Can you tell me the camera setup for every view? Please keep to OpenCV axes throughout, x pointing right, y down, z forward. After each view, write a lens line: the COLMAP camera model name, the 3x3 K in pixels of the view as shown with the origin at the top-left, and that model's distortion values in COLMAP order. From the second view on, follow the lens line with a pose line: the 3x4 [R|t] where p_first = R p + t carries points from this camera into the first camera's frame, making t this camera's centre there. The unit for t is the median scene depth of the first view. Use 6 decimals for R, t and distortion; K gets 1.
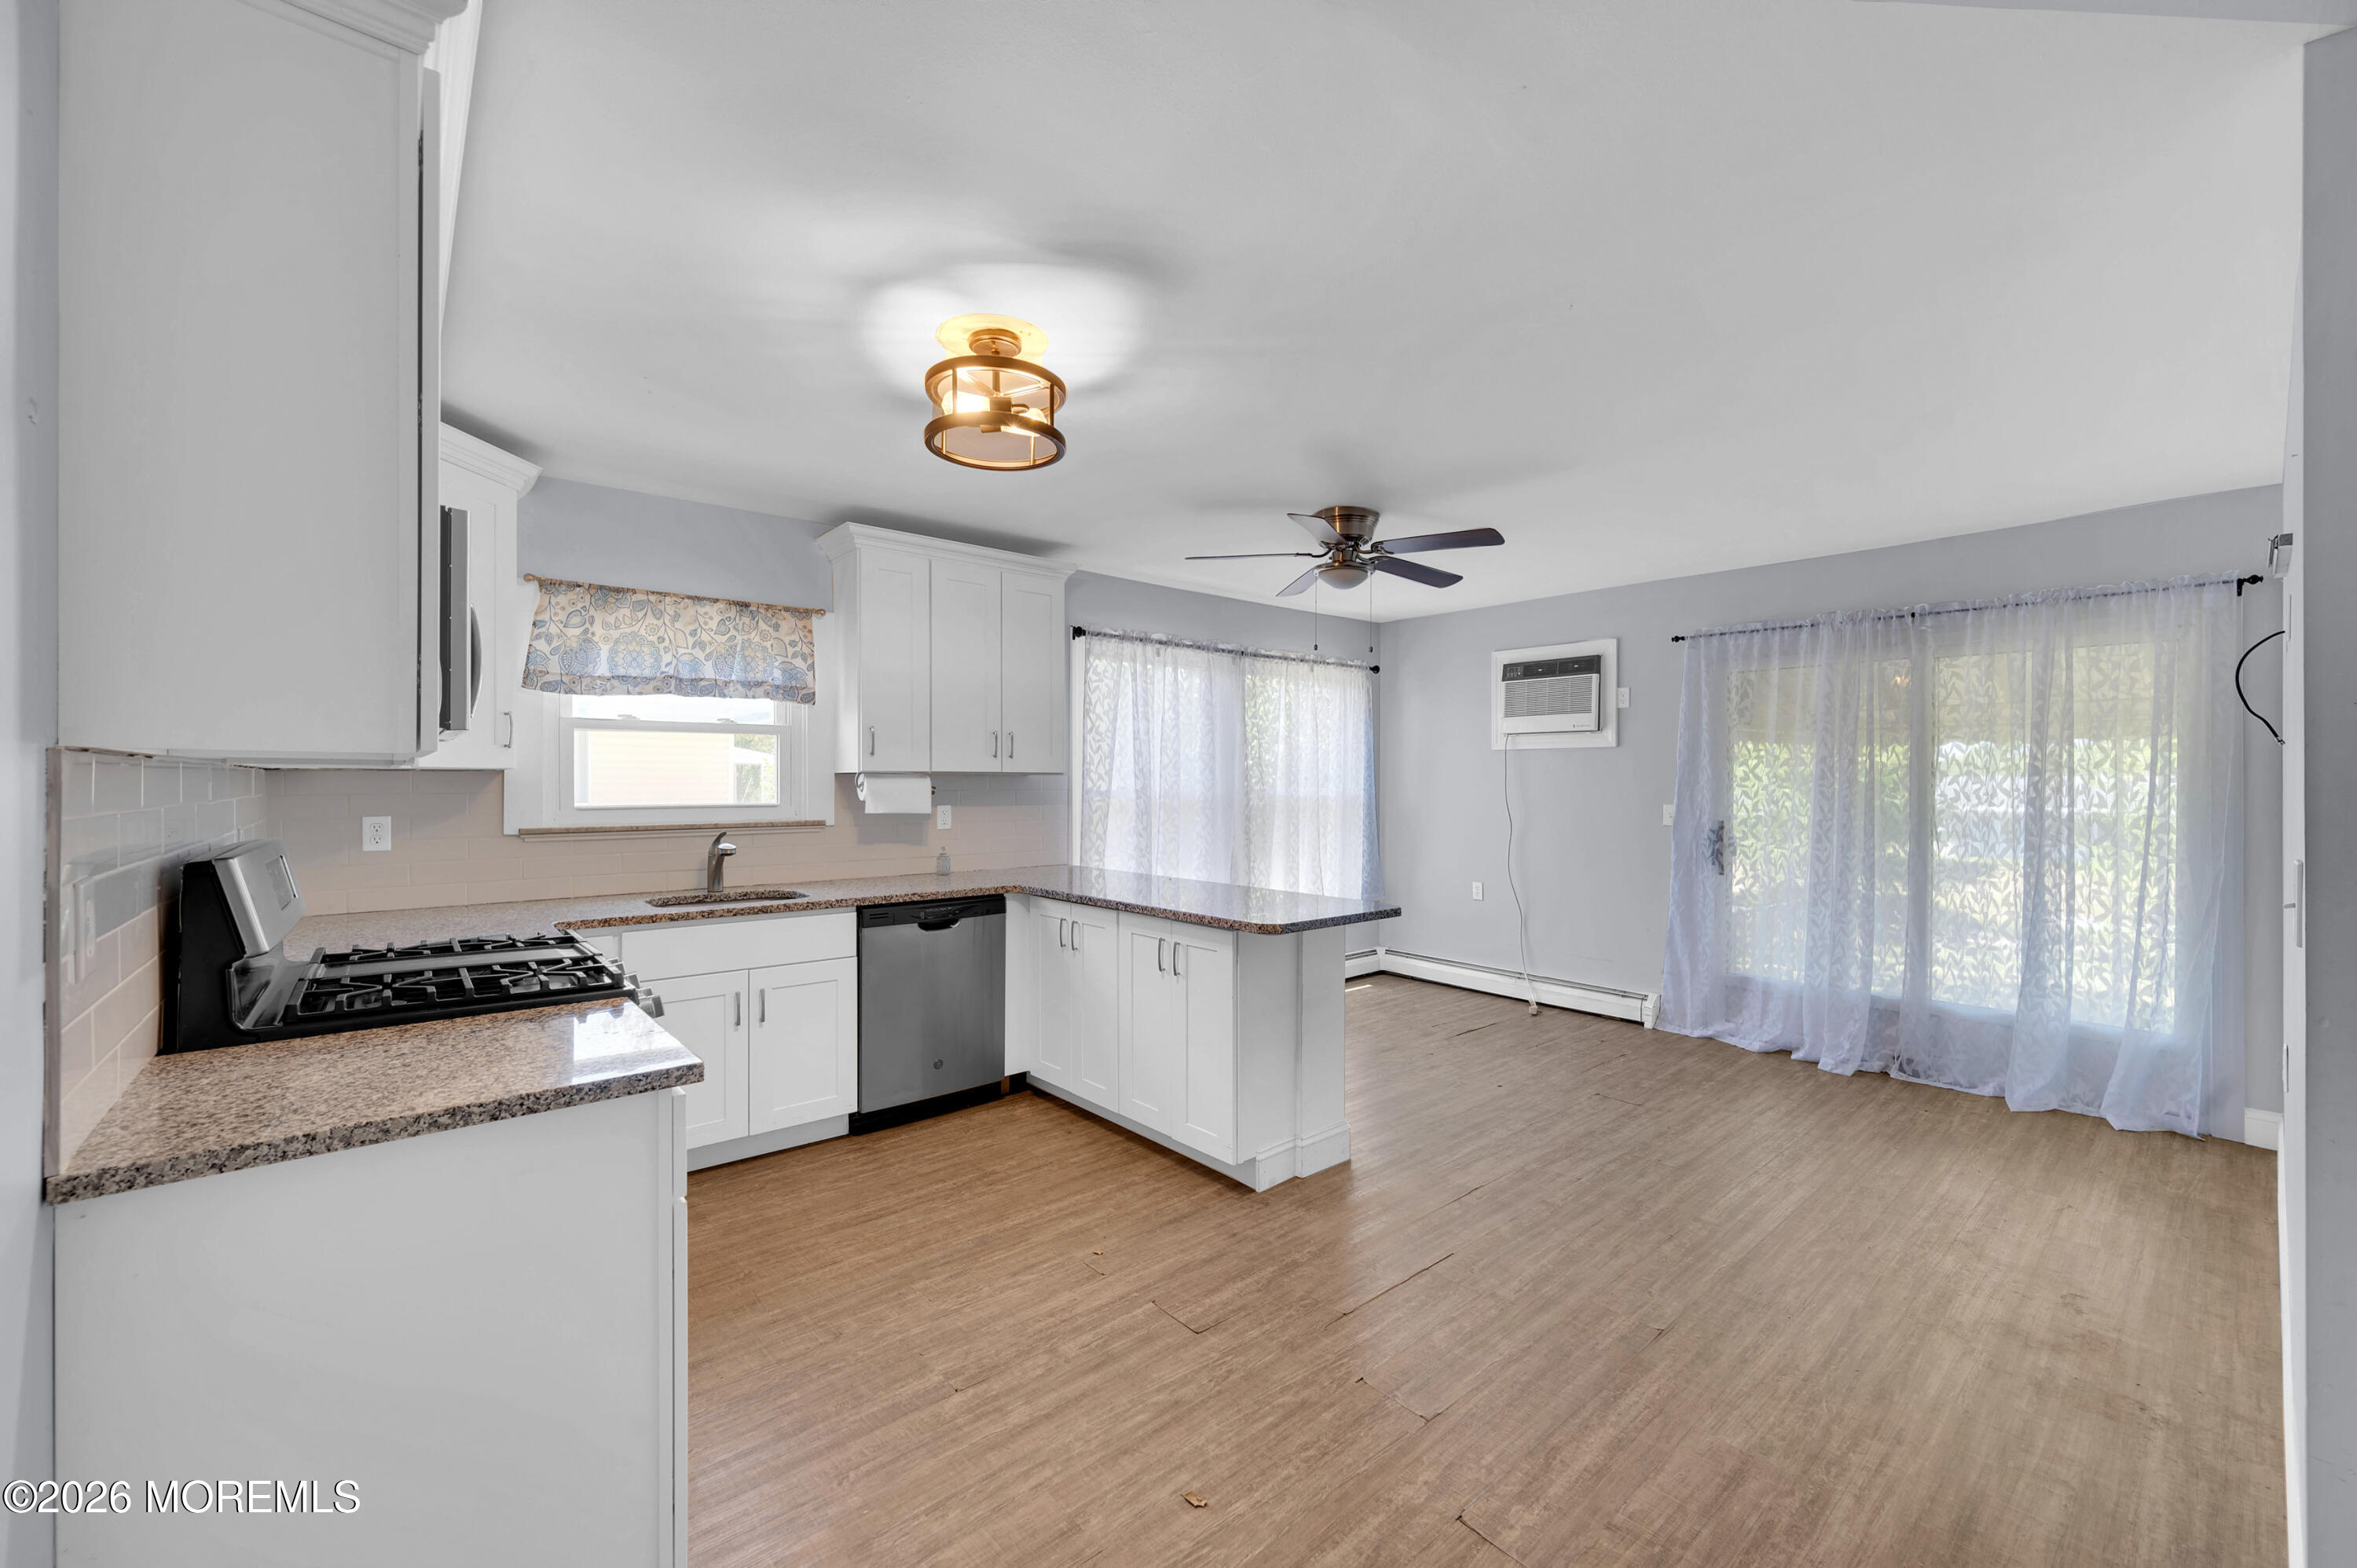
lens RADIAL K [[916.3, 0, 1157.4], [0, 916.3, 822.2], [0, 0, 1]] dist [-0.000002, -0.000101]
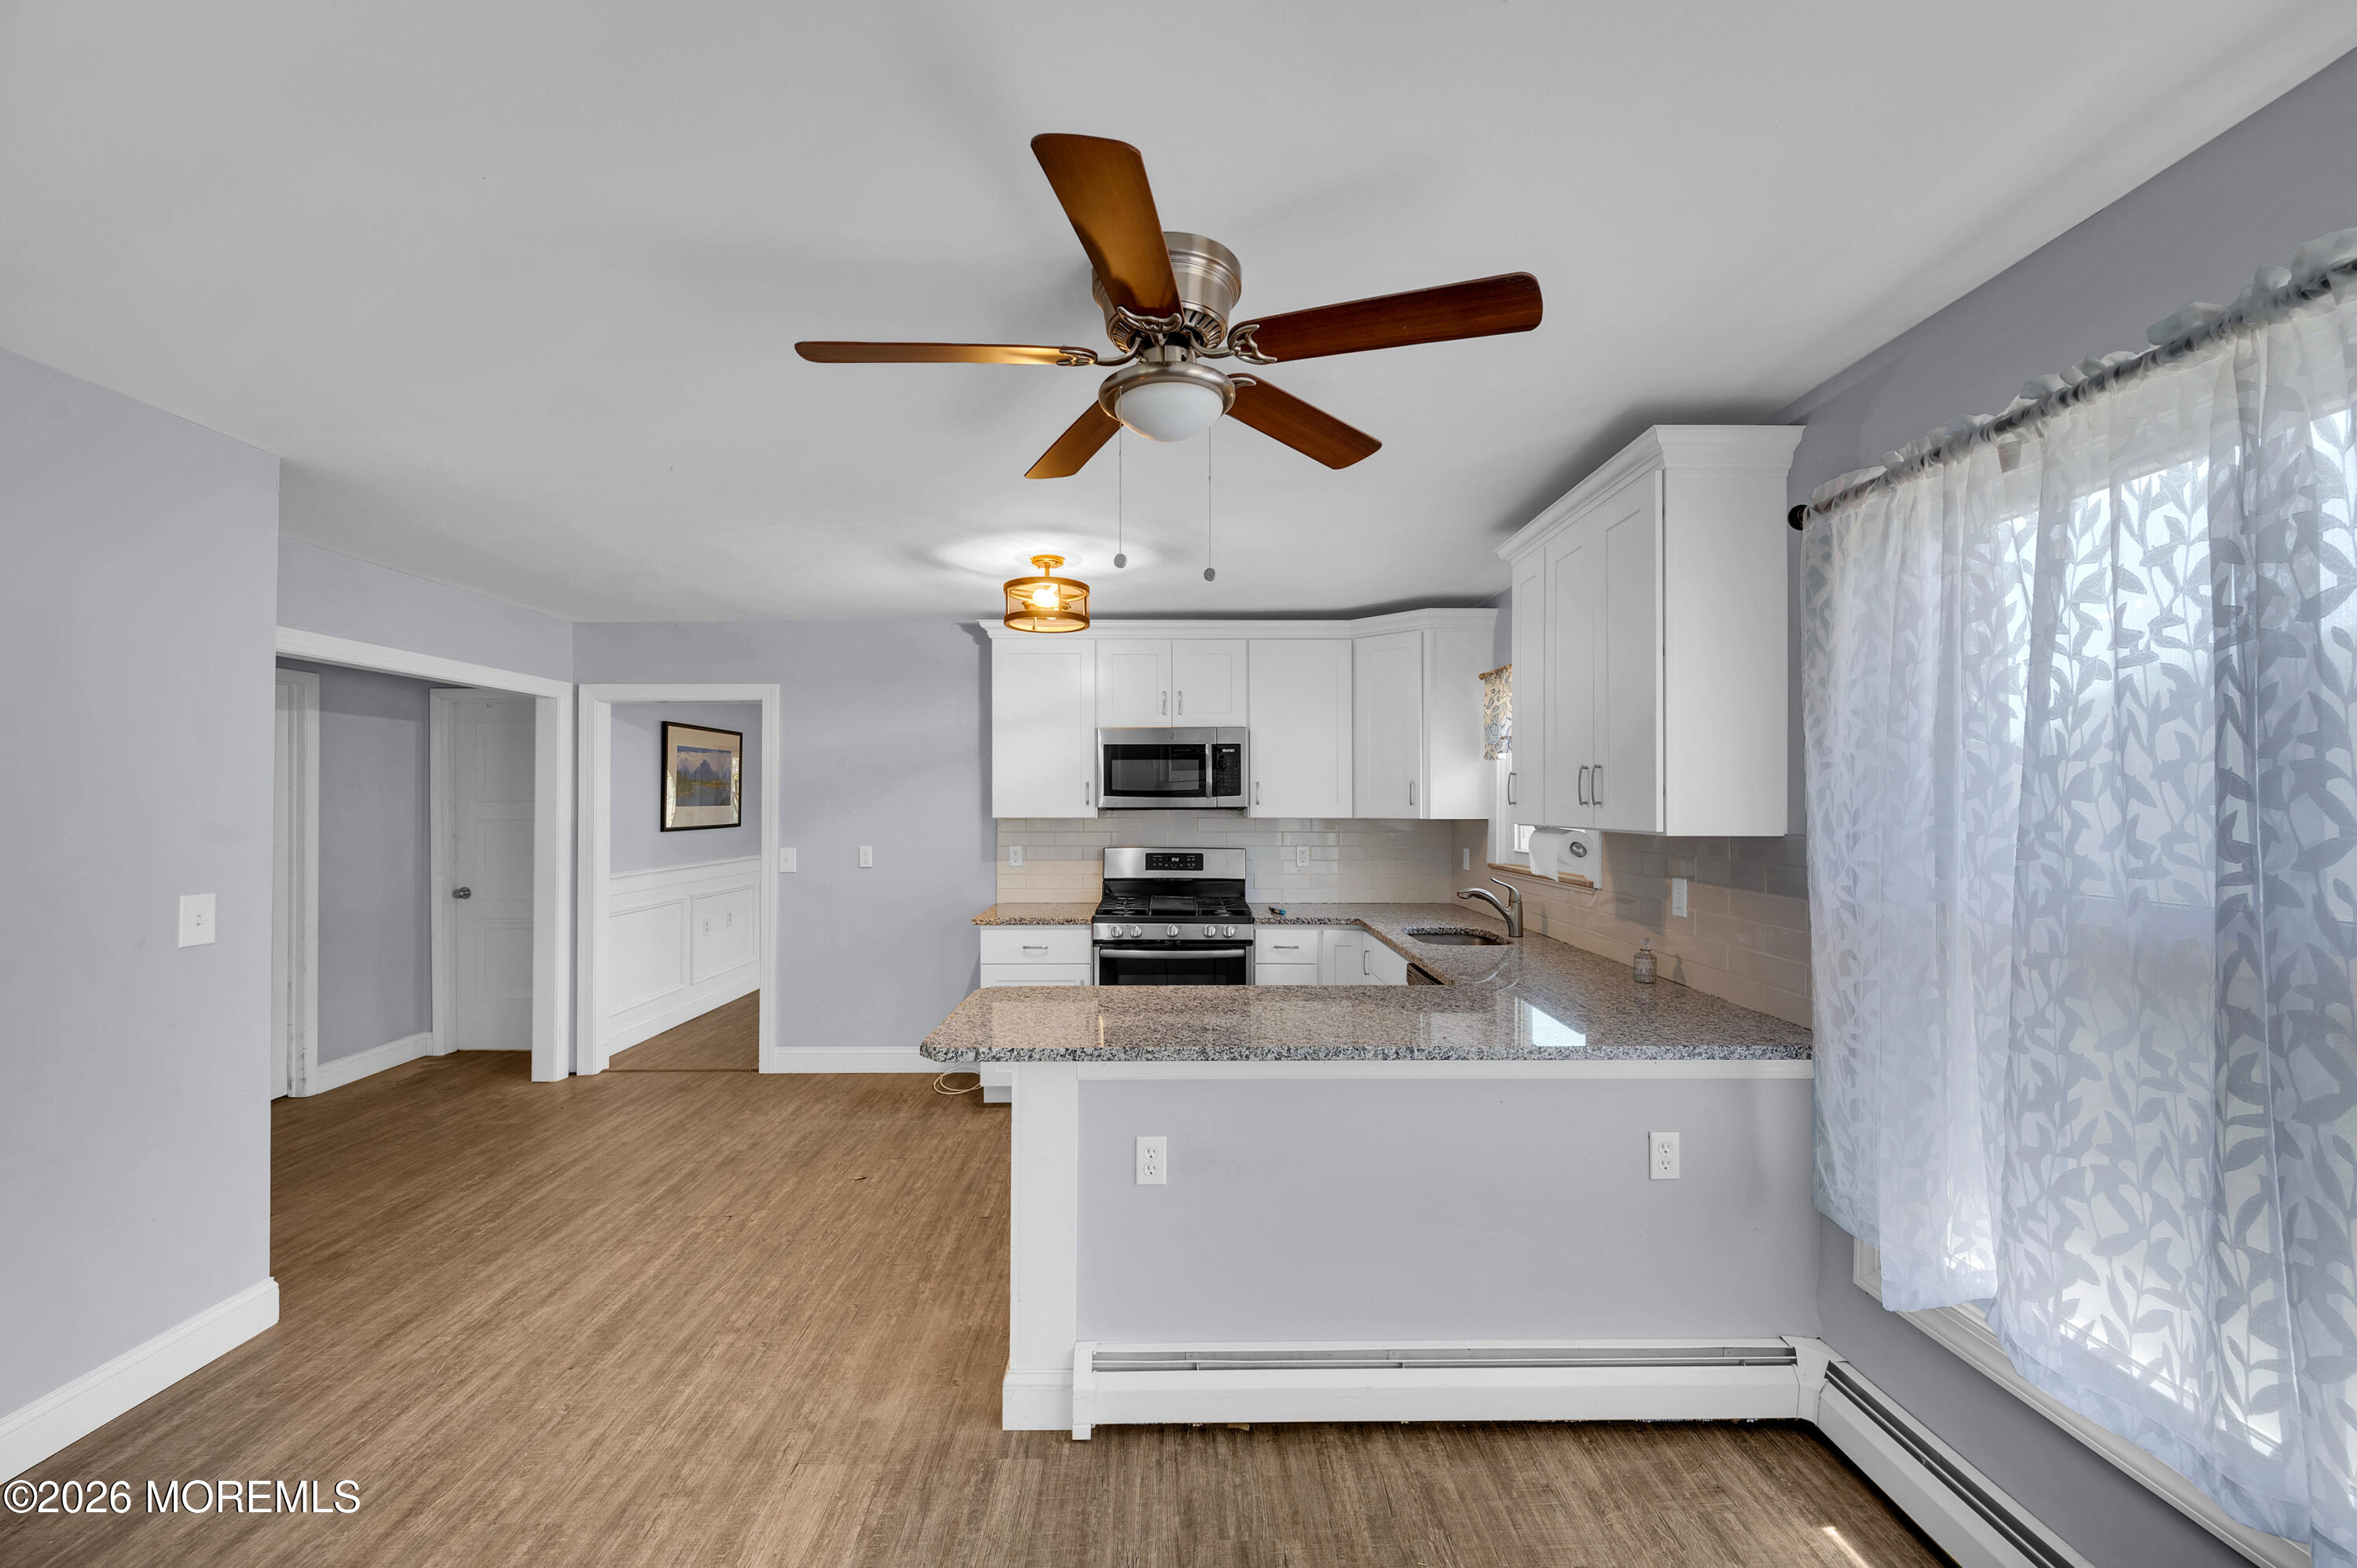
lens RADIAL K [[973.3, 0, 1180.6], [0, 973.3, 804.3], [0, 0, 1]] dist [-0.000611, -0.000006]
pose [[-0.637402, 0.000924, -0.770531, 1.052244], [-0.041800, 0.998485, 0.035775, -0.165833], [0.769397, 0.055011, -0.636398, 2.412762]]
